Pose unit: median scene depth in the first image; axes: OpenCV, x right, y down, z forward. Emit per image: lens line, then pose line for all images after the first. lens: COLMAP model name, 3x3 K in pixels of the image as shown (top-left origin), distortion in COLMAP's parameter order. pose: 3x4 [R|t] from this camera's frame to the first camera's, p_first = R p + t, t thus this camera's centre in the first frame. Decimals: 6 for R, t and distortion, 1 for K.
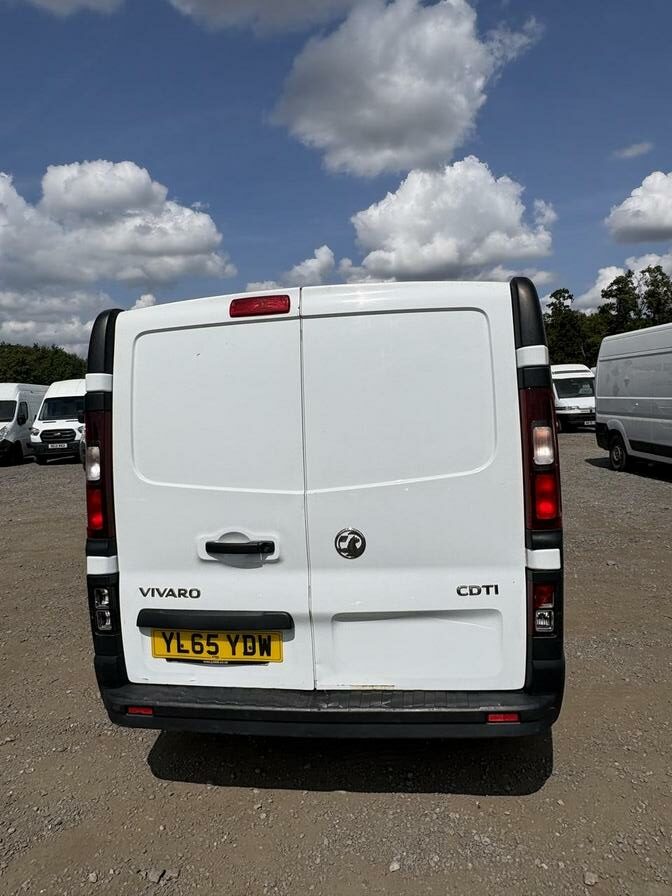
lens RADIAL K [[635.4, 0, 341.8], [0, 635.4, 446.2], [0, 0, 1]] dist [-0.006200, 0.007352]
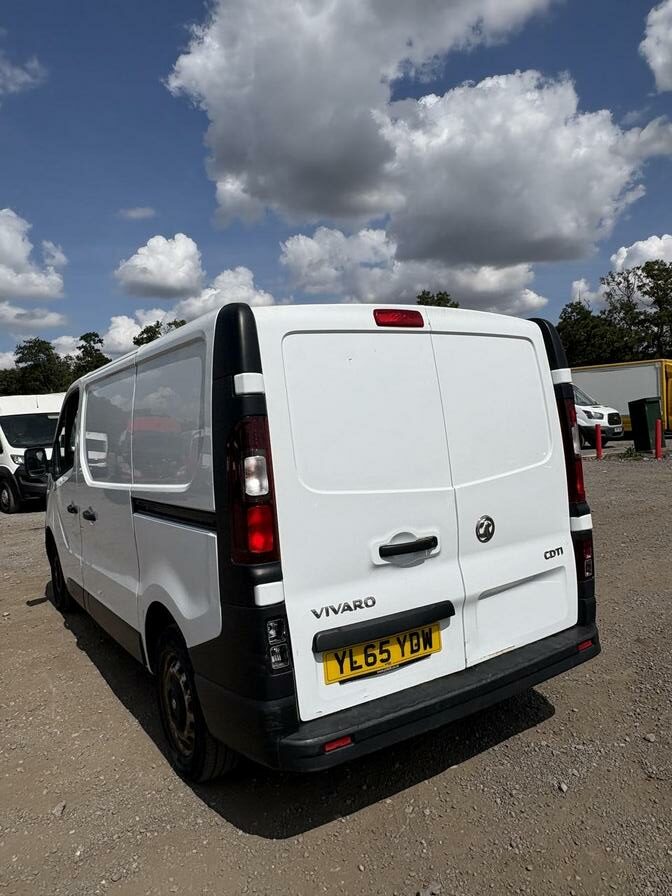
lens RADIAL K [[634.6, 0, 344.9], [0, 634.6, 434.7], [0, 0, 1]] dist [-0.008614, 0.003472]
pose [[0.748674, -0.011607, 0.662836, -0.889942], [0.068985, 0.995783, -0.060482, 0.032488], [-0.659339, 0.091007, 0.746318, 0.274649]]
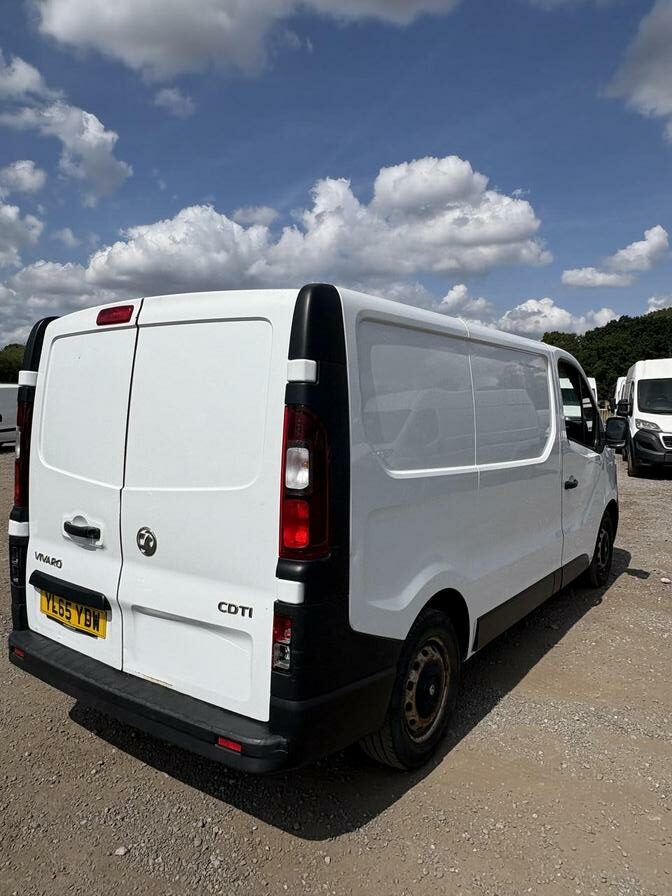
lens RADIAL K [[635.4, 0, 341.8], [0, 635.4, 446.2], [0, 0, 1]] dist [-0.006200, 0.007352]
pose [[0.892235, 0.088681, -0.442778, 0.714043], [-0.081775, 0.996046, 0.034708, -0.064148], [0.444105, 0.005241, 0.895959, 0.187506]]
